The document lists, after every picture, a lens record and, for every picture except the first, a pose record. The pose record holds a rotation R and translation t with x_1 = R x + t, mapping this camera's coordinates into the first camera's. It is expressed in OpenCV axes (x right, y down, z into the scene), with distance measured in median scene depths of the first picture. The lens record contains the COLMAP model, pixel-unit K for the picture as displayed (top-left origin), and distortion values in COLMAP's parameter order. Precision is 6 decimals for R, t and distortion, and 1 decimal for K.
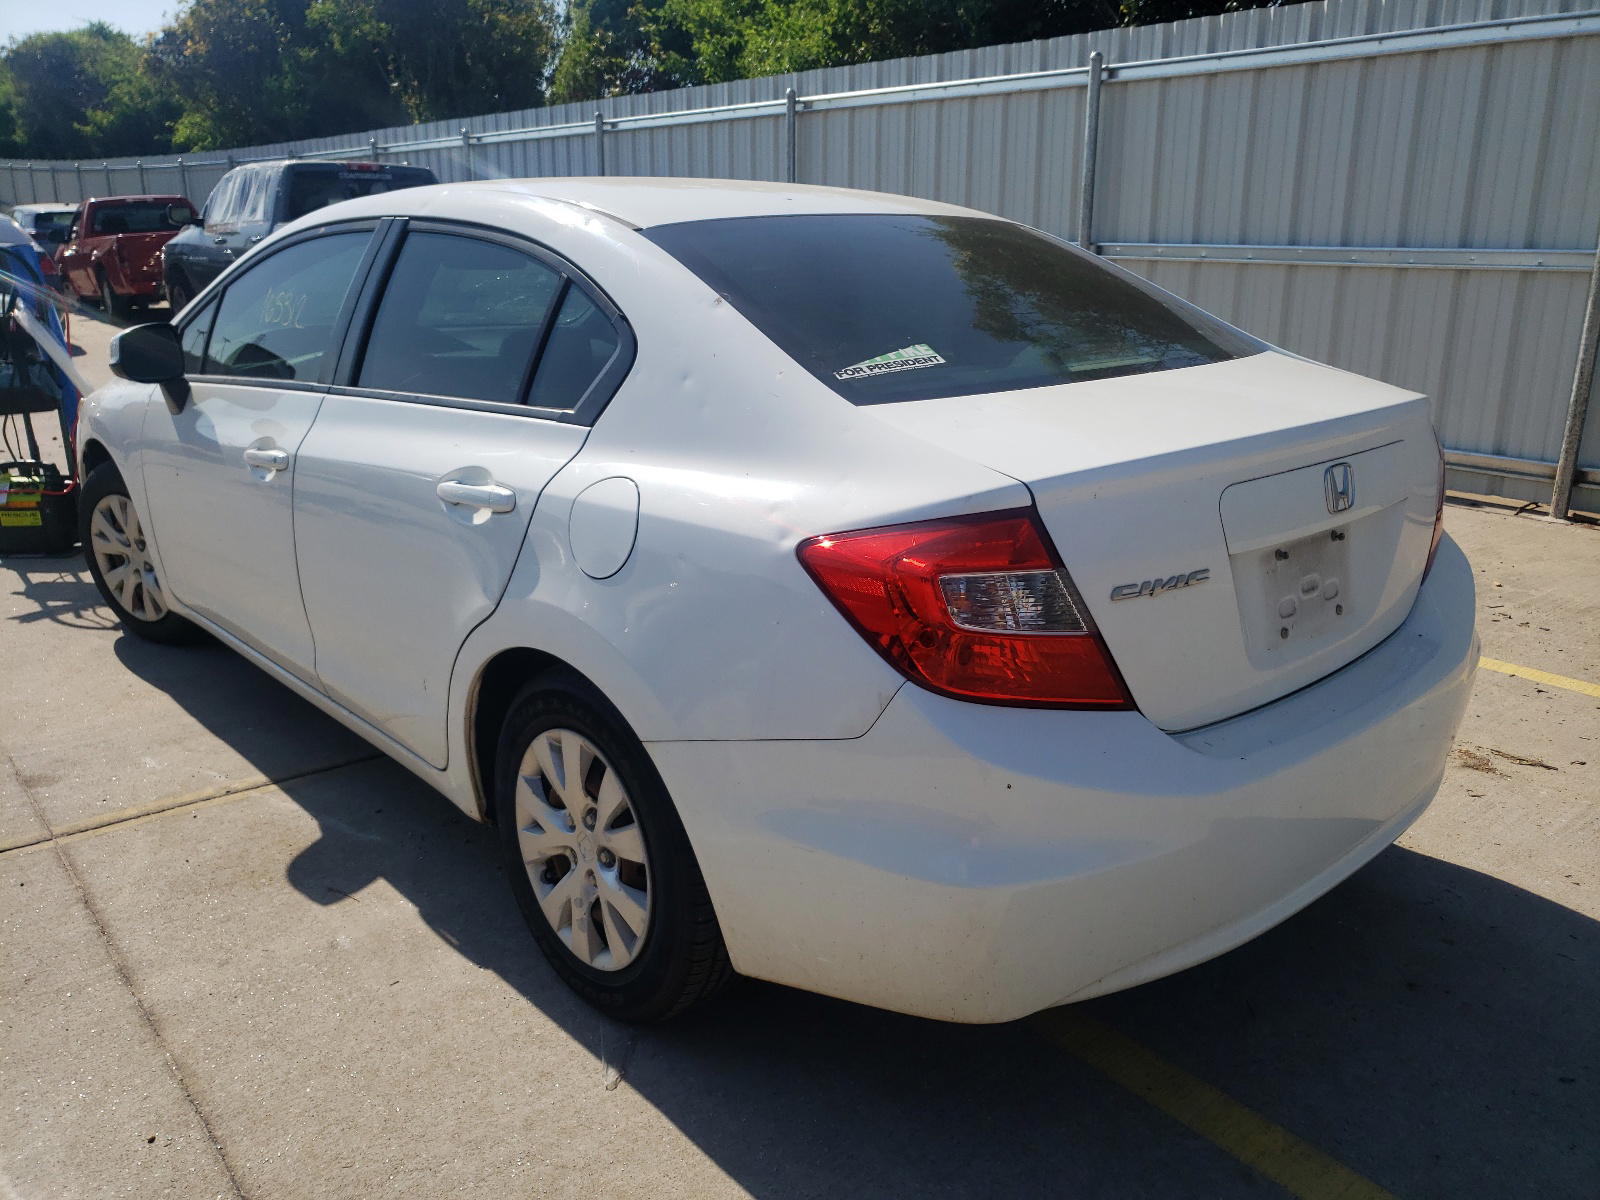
lens RADIAL K [[1227.9, 0, 793.9], [0, 1227.9, 600.4], [0, 0, 1]] dist [0.028534, -0.007352]
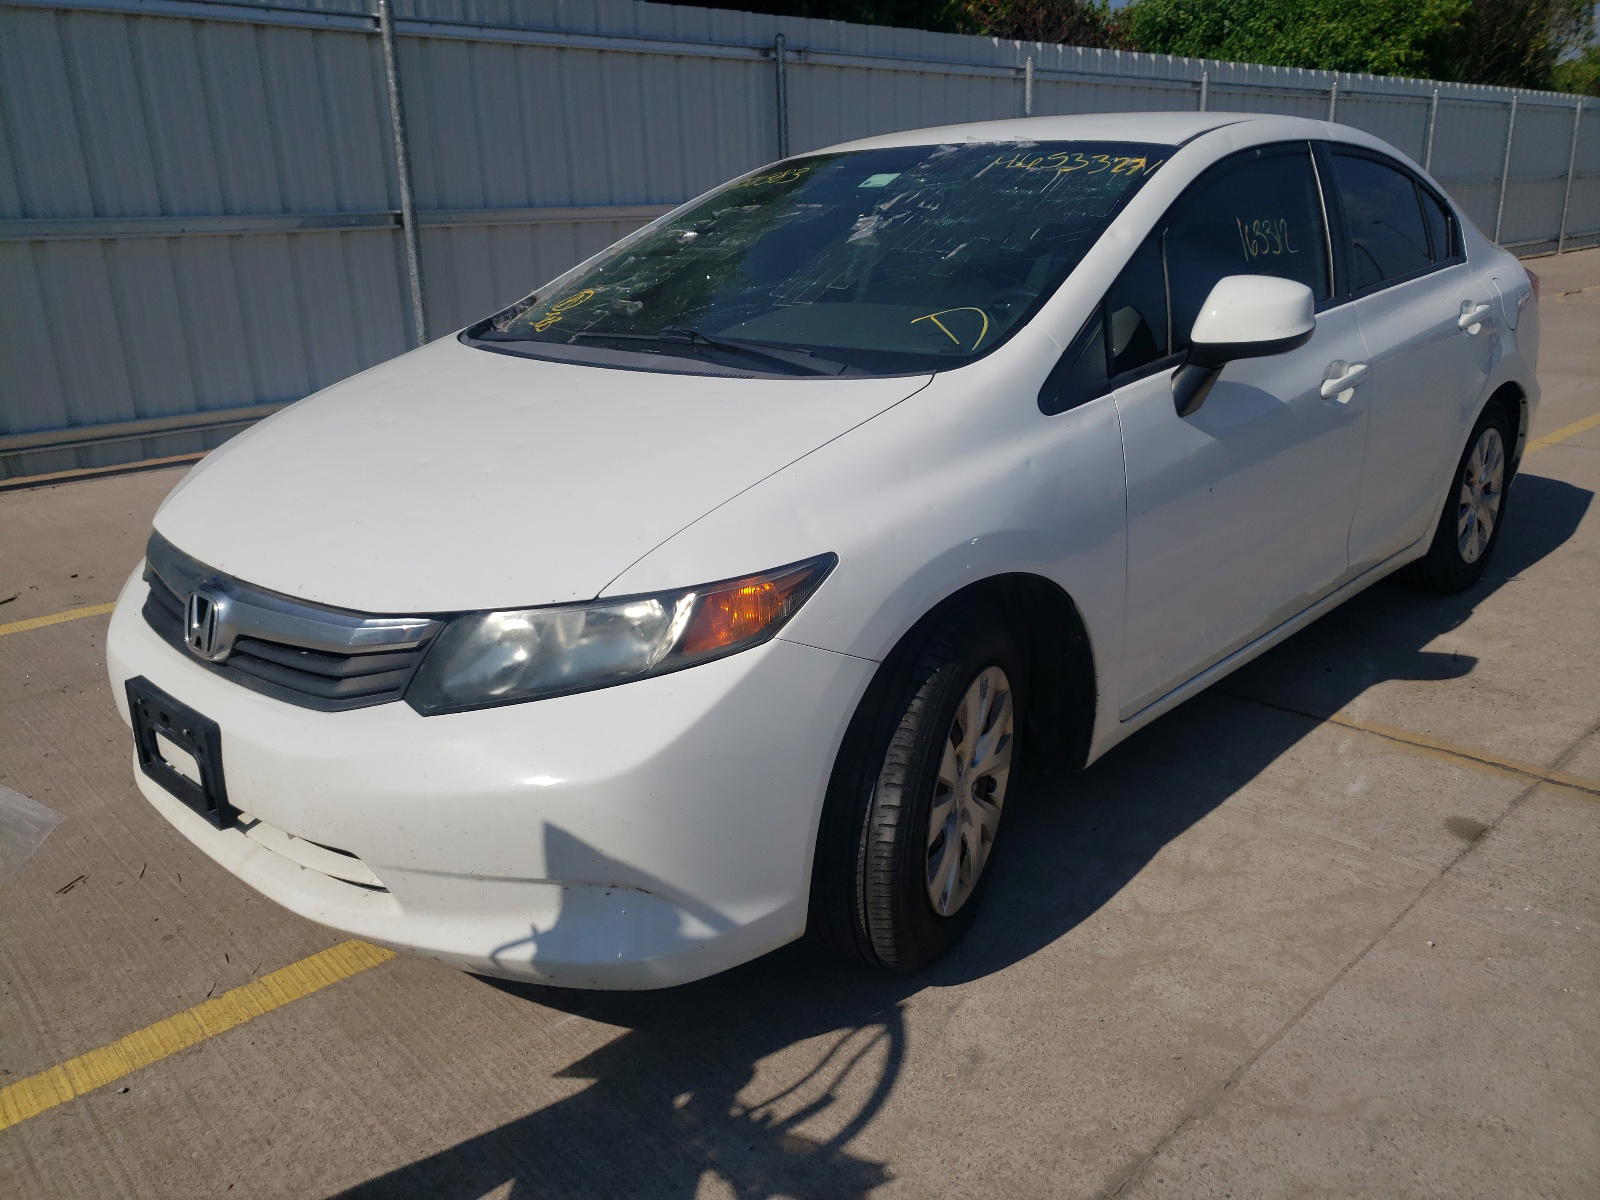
lens RADIAL K [[1227.9, 0, 793.3], [0, 1227.9, 597.3], [0, 0, 1]] dist [0.028534, -0.007352]
pose [[-0.062010, -0.320550, 0.945200, -1.430849], [0.310893, 0.893703, 0.323482, -0.432052], [-0.948420, 0.313915, 0.044238, 1.466971]]
